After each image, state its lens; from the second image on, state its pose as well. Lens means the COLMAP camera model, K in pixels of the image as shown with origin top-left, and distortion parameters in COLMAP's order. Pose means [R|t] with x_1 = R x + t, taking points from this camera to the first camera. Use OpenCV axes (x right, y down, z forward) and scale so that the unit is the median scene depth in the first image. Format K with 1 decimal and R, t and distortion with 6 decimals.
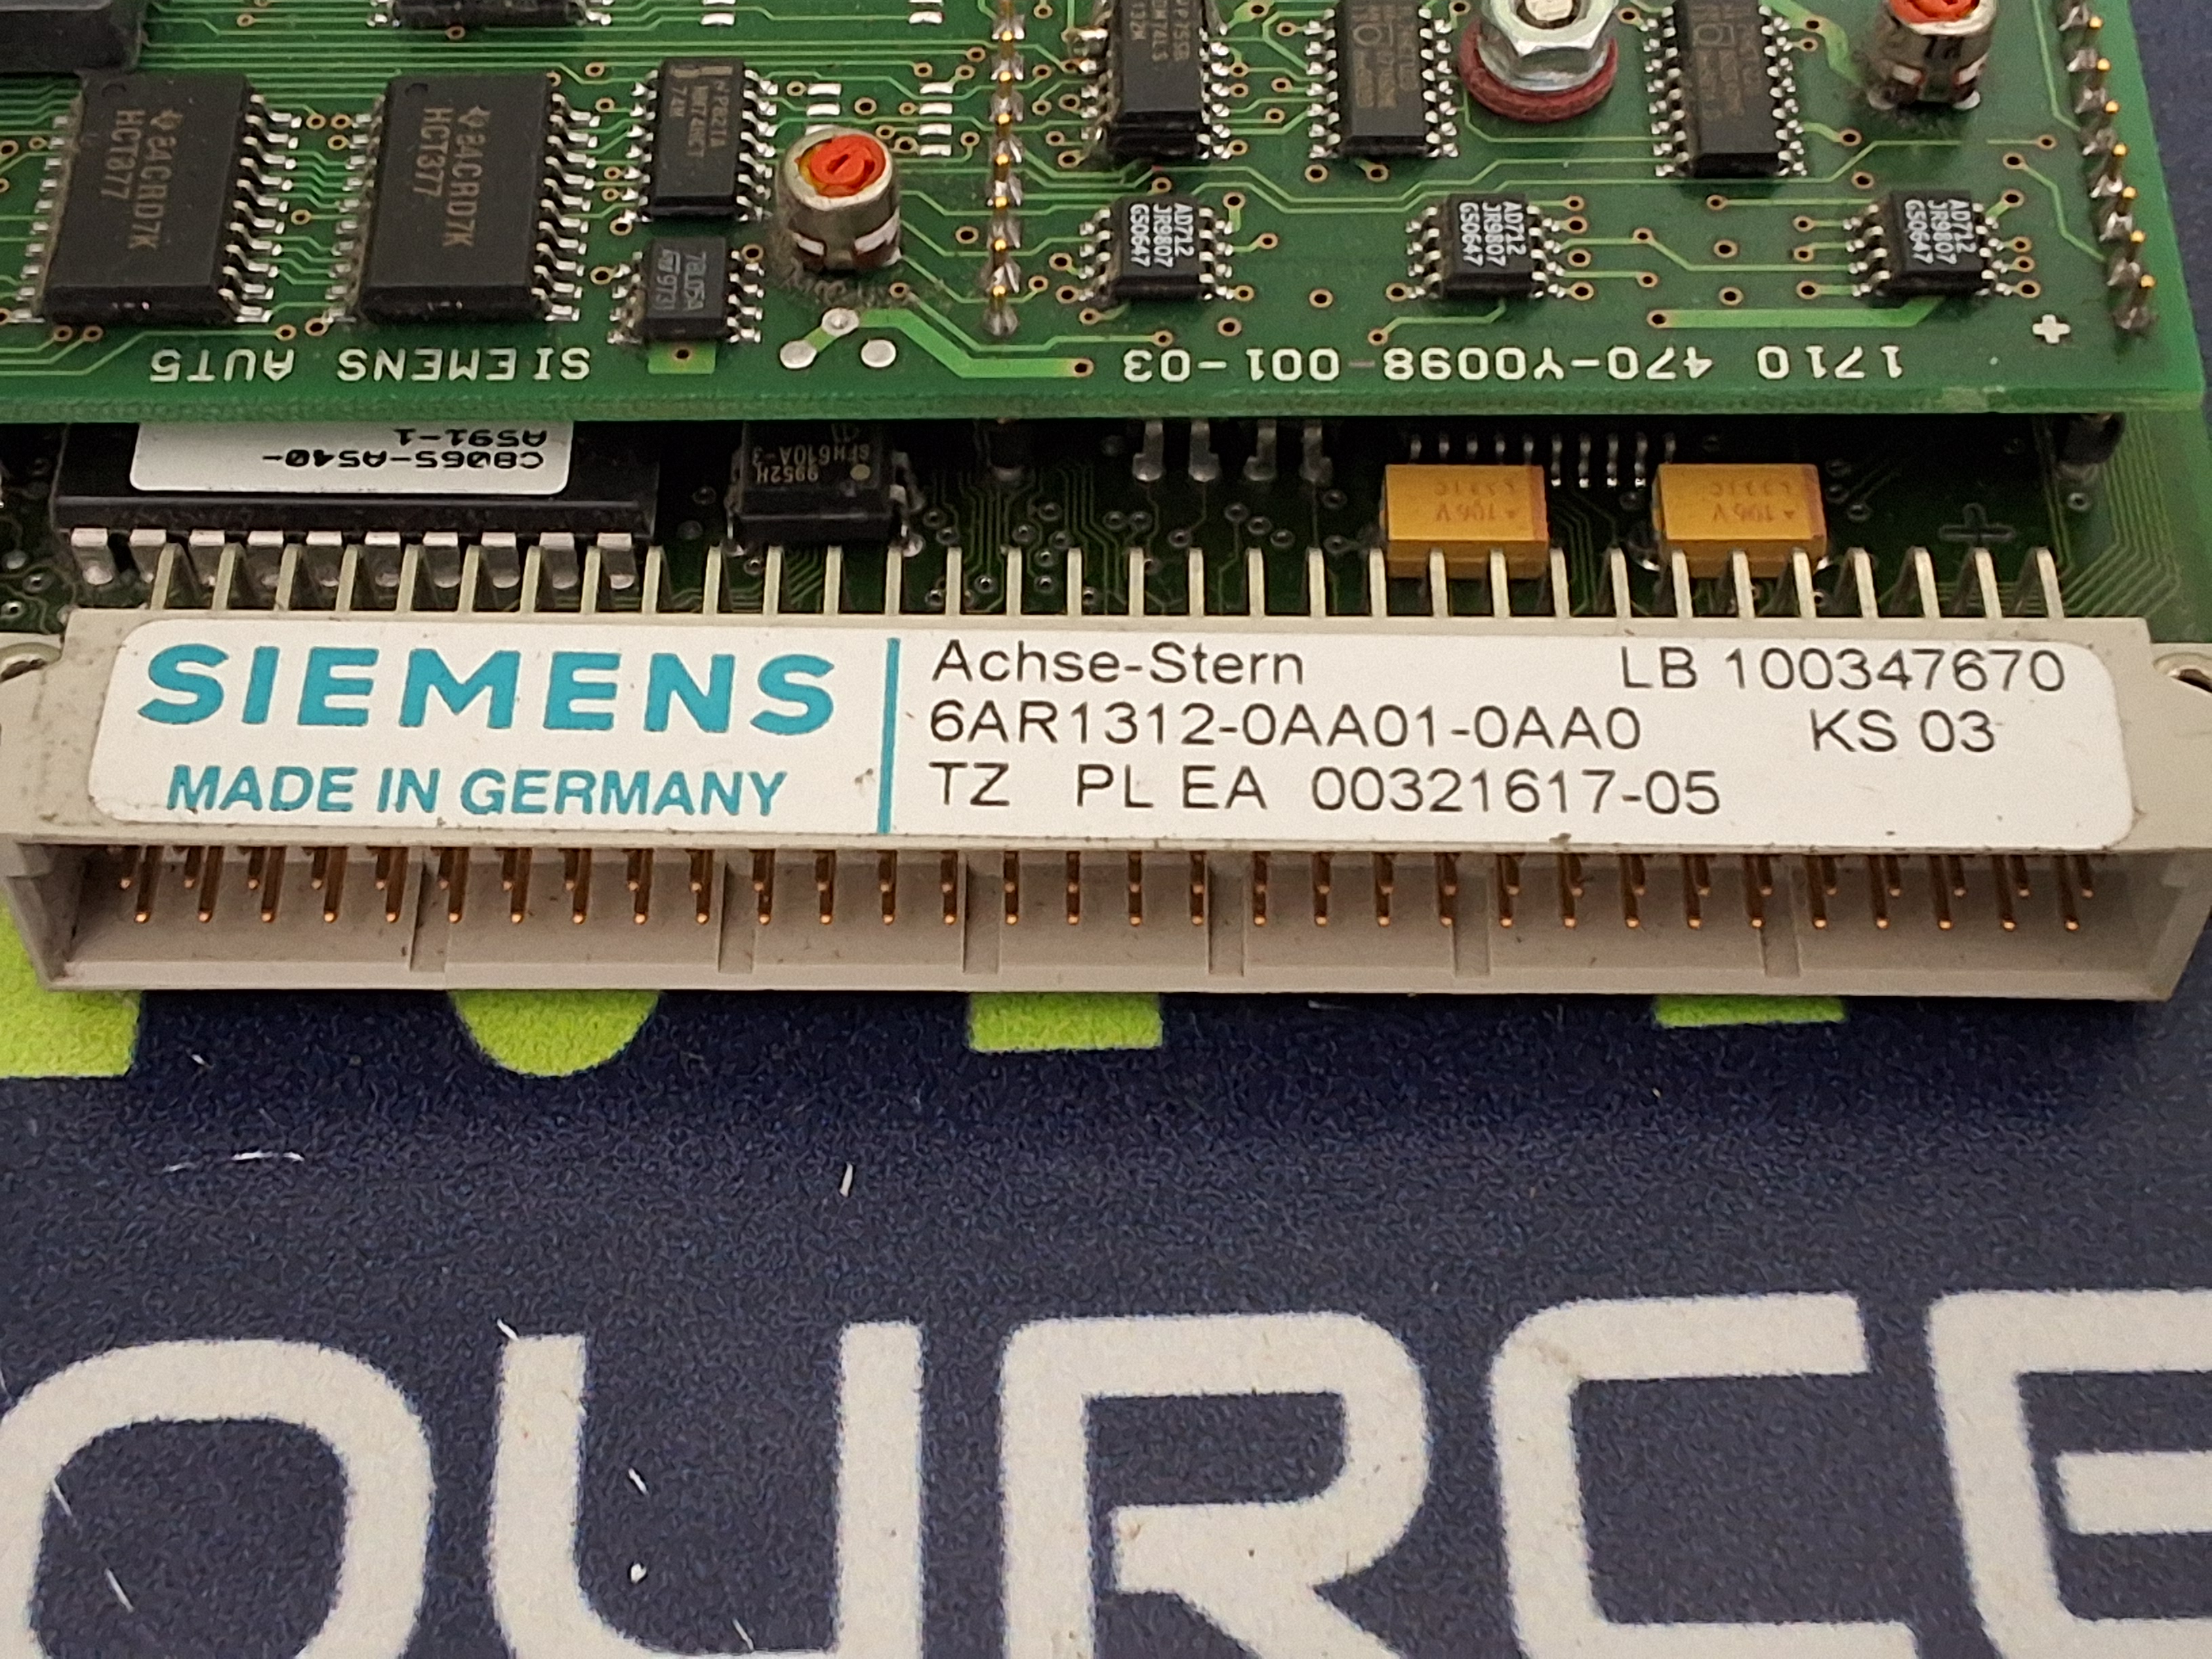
lens RADIAL K [[3649.4, 0, 1098.9], [0, 3649.4, 819.7], [0, 0, 1]] dist [0.114130, 0.063015]
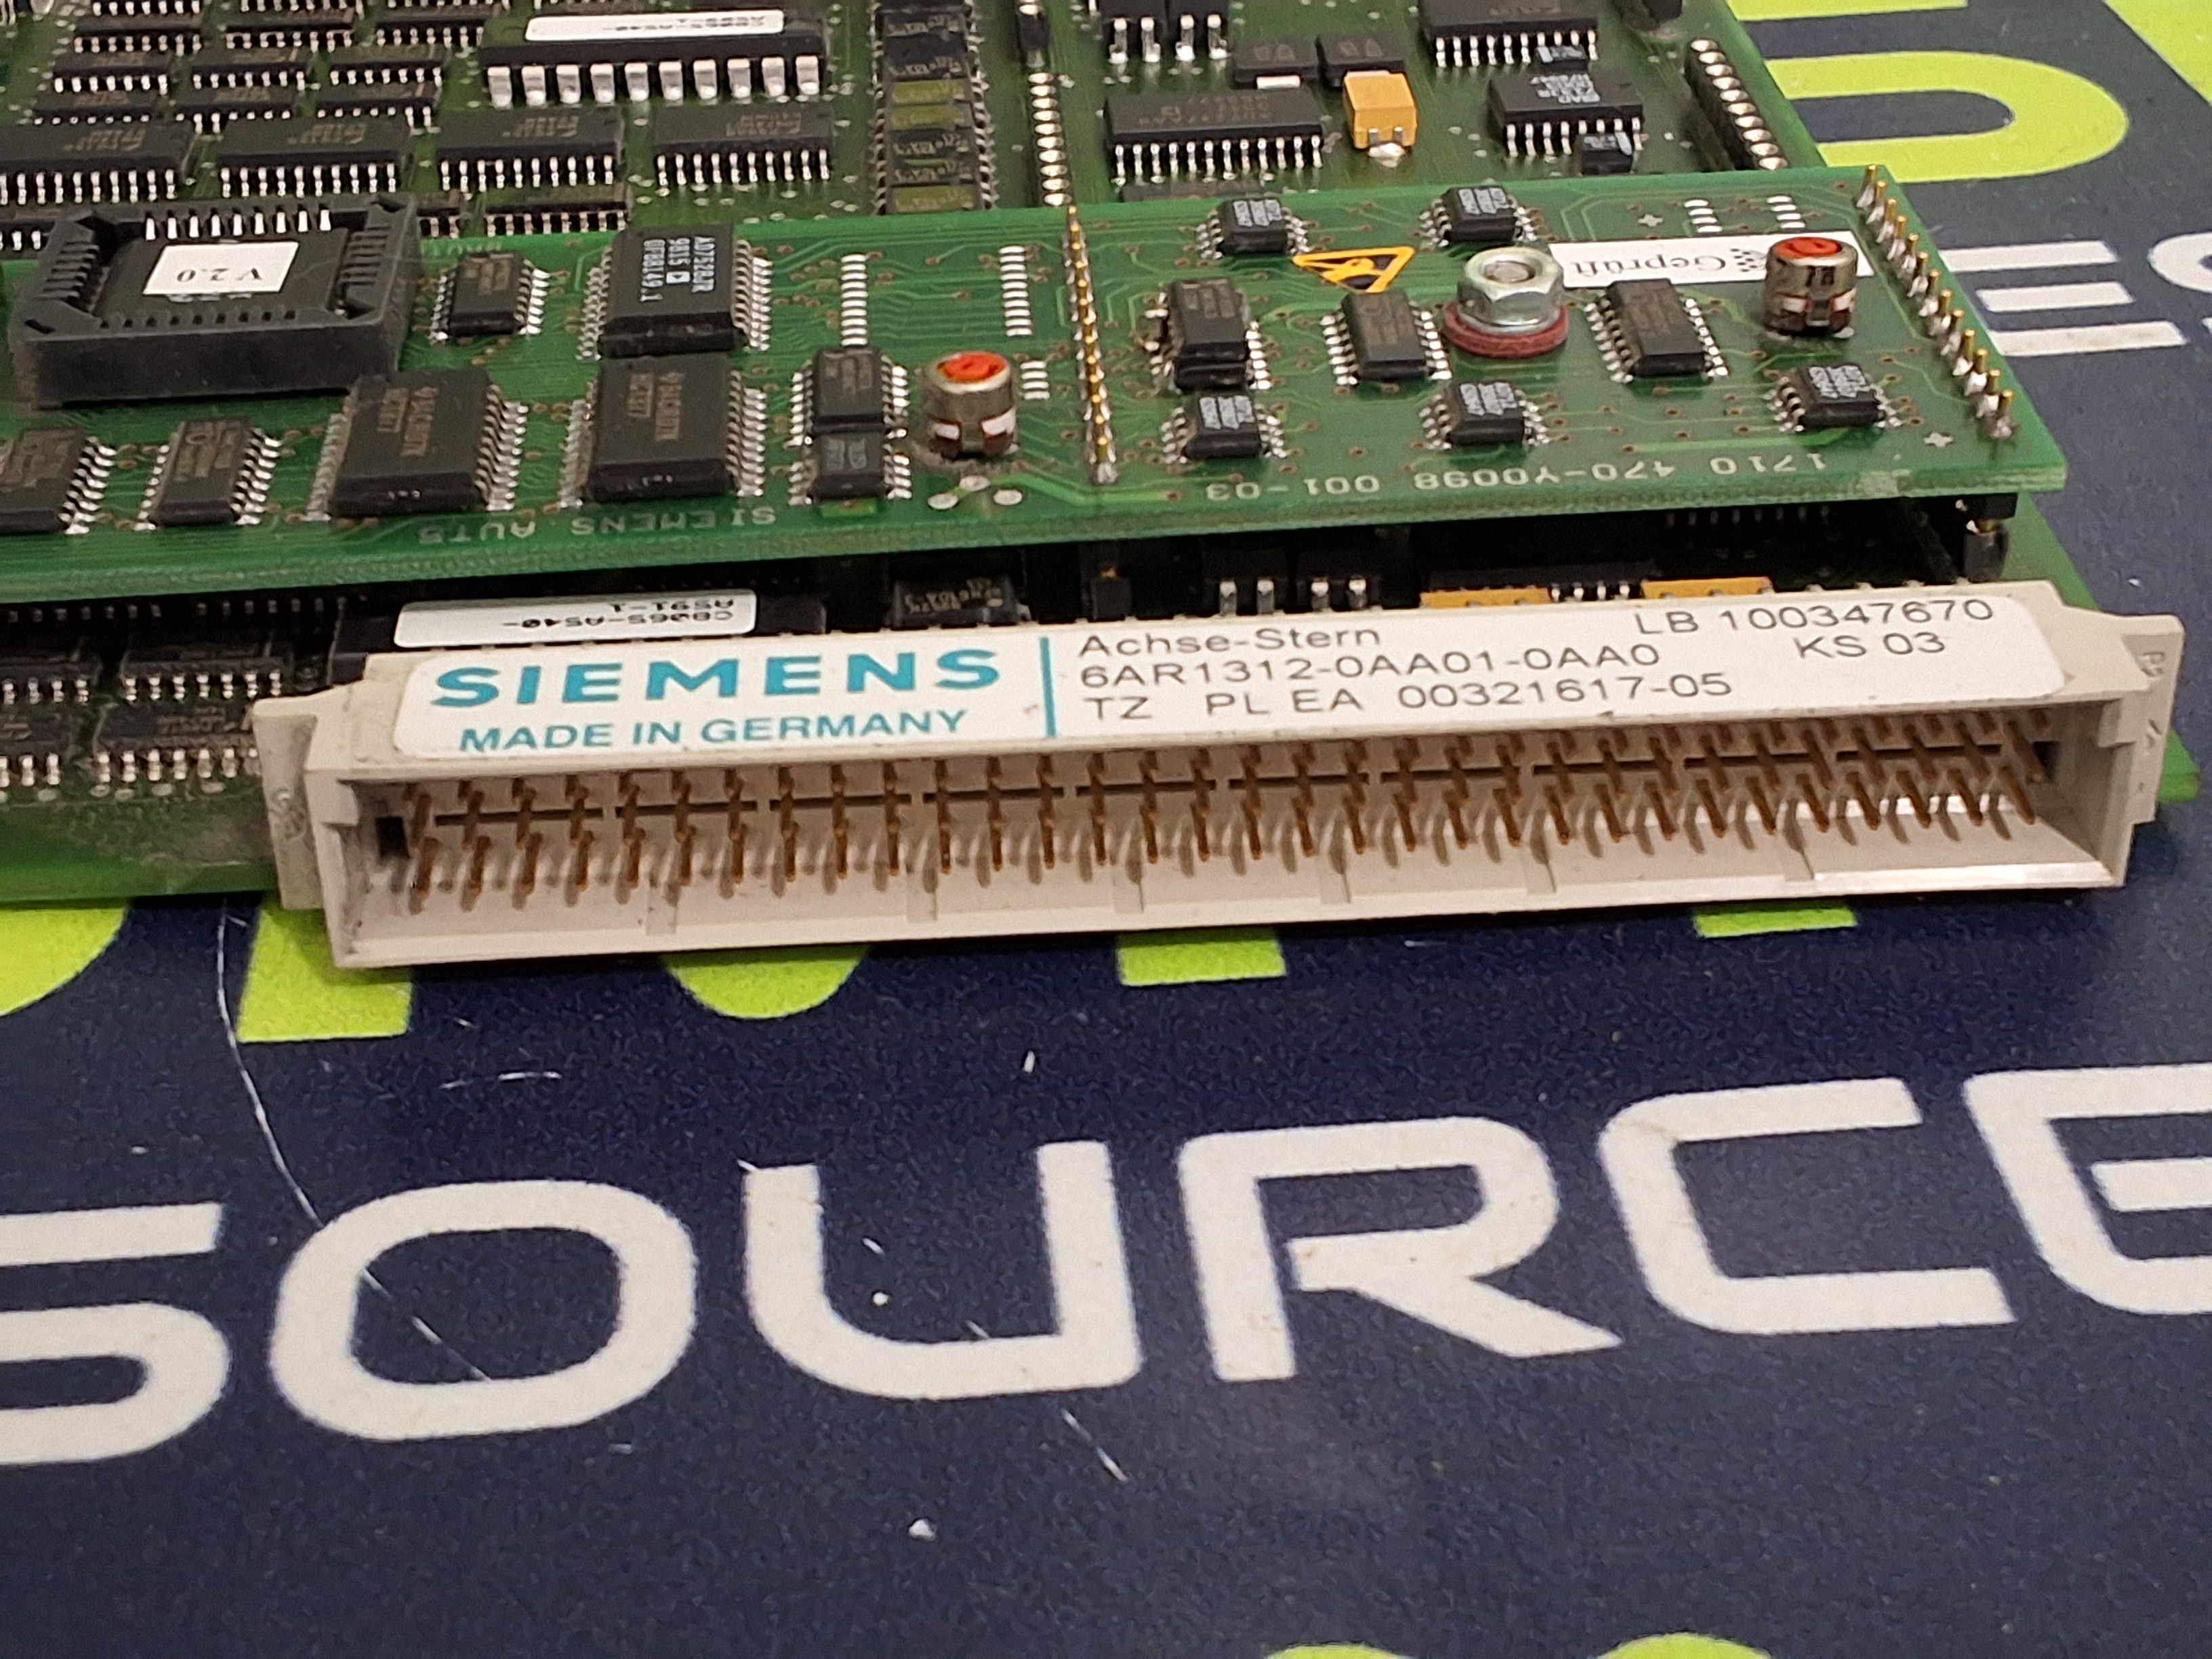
lens RADIAL K [[3632.2, 0, 1106.0], [0, 3632.2, 829.5], [0, 0, 1]] dist [0.108607, 0.067652]
pose [[0.997707, -0.049215, 0.046462, -0.095360], [0.063586, 0.916756, -0.394354, 0.492282], [-0.023186, 0.396404, 0.917783, -0.092377]]
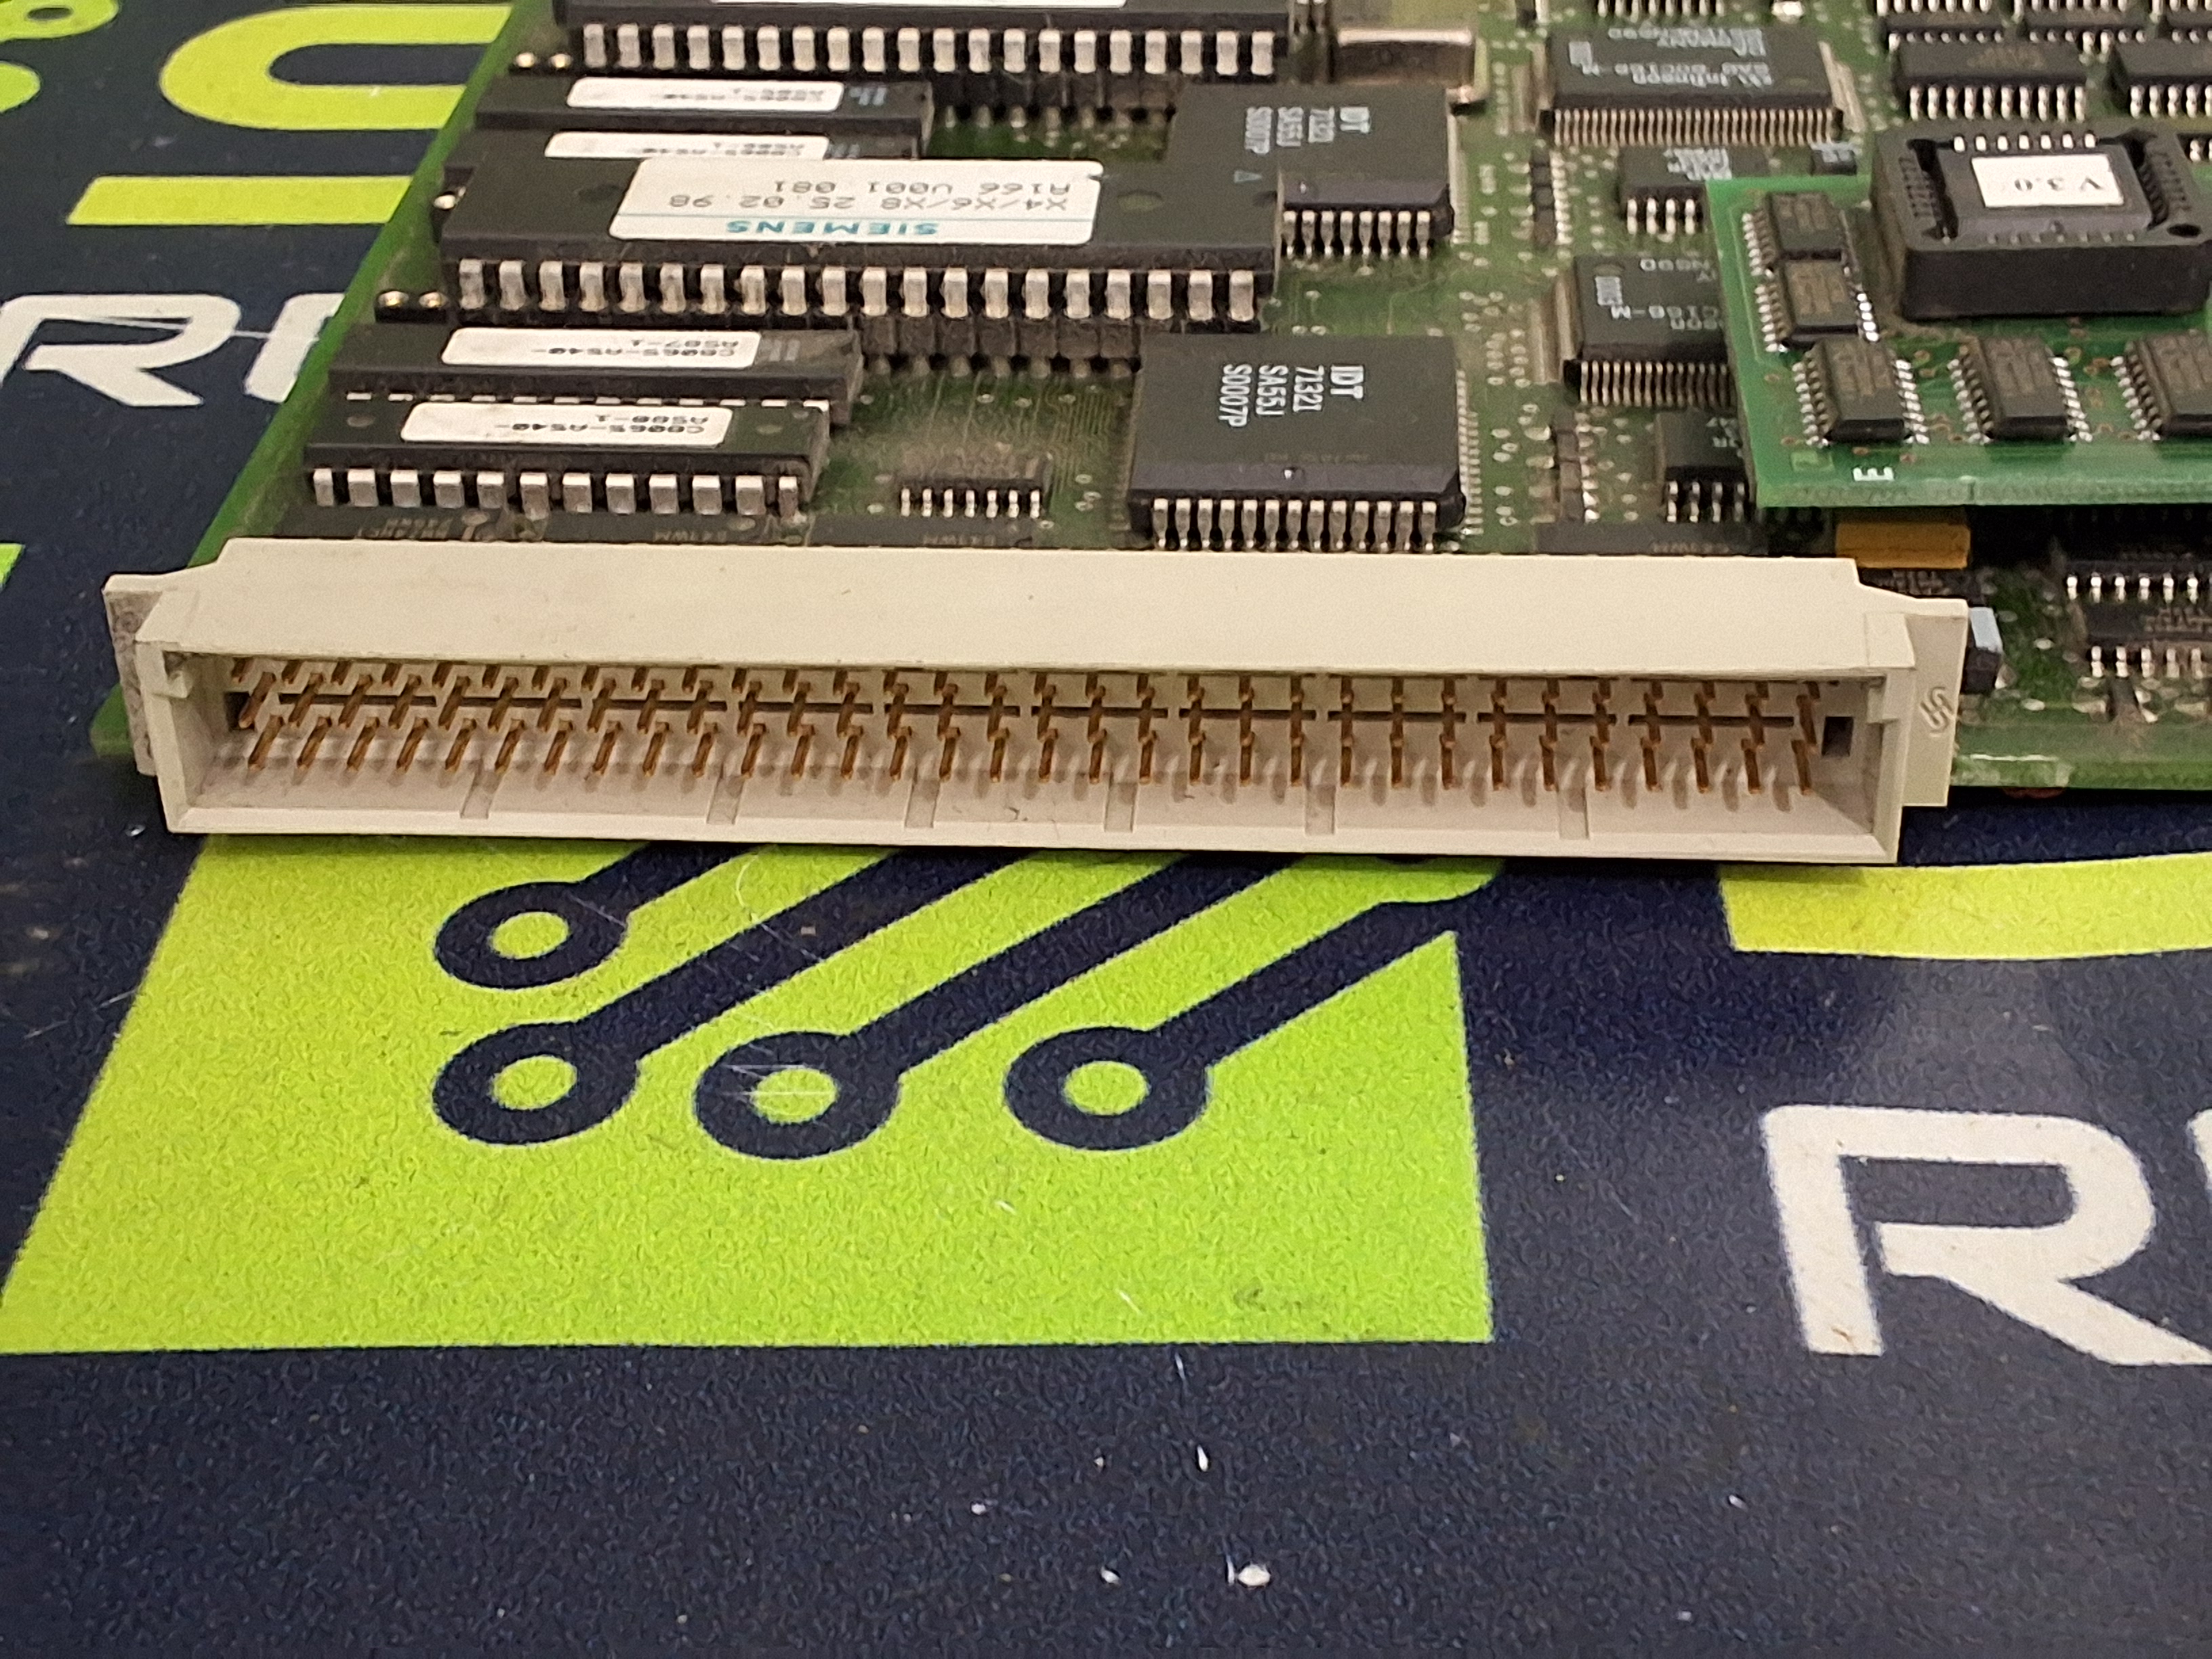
lens RADIAL K [[3649.4, 0, 1098.9], [0, 3649.4, 819.7], [0, 0, 1]] dist [0.114130, 0.063015]
pose [[0.998123, 0.018491, -0.058385, -0.796475], [-0.039628, 0.921853, -0.385508, 0.513497], [0.046694, 0.387098, 0.920856, -0.115598]]
